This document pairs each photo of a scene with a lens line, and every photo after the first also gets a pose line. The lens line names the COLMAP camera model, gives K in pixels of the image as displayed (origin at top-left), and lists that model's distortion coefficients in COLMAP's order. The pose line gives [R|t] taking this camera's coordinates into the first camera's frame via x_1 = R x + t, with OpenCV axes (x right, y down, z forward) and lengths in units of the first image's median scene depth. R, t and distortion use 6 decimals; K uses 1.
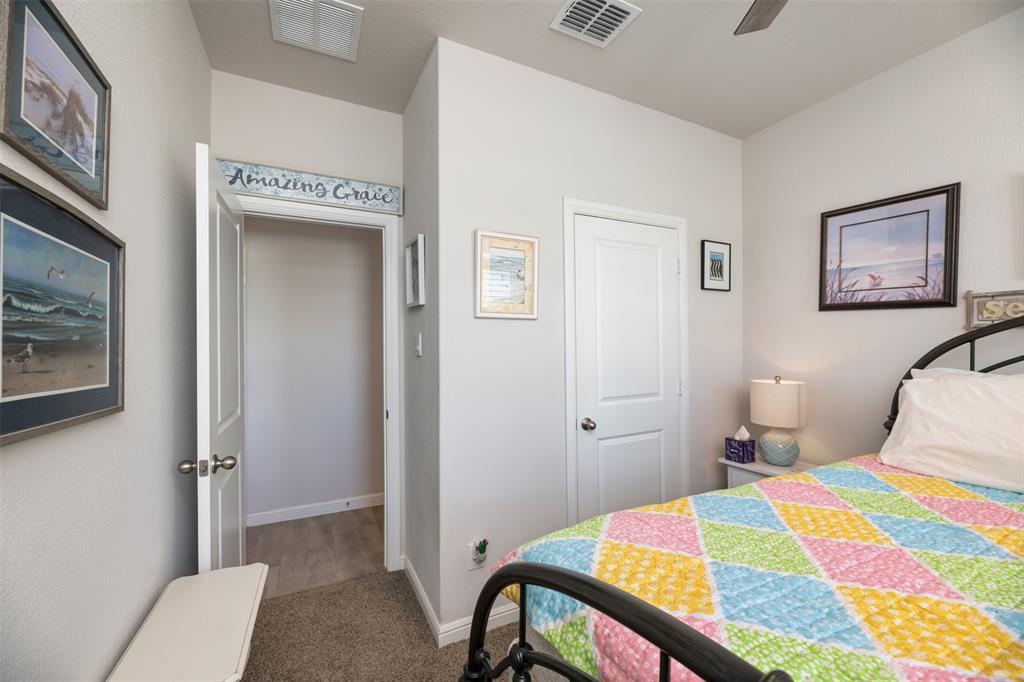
lens RADIAL K [[418.5, 0, 514.0], [0, 418.5, 336.1], [0, 0, 1]] dist [-0.002022, -0.001768]
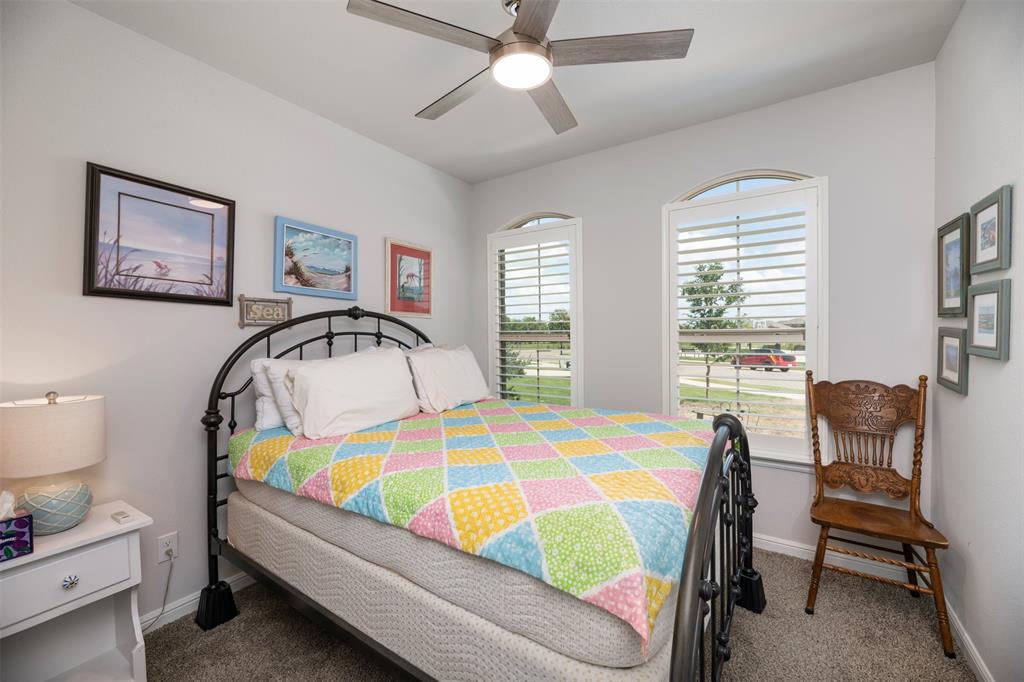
lens RADIAL K [[399.6, 0, 512.2], [0, 399.6, 344.1], [0, 0, 1]] dist [0.001693, 0.000068]
pose [[-0.493377, -0.017325, 0.869643, -0.266832], [-0.005344, 0.999843, 0.016887, 0.010479], [-0.869799, 0.003684, -0.493393, 0.759353]]
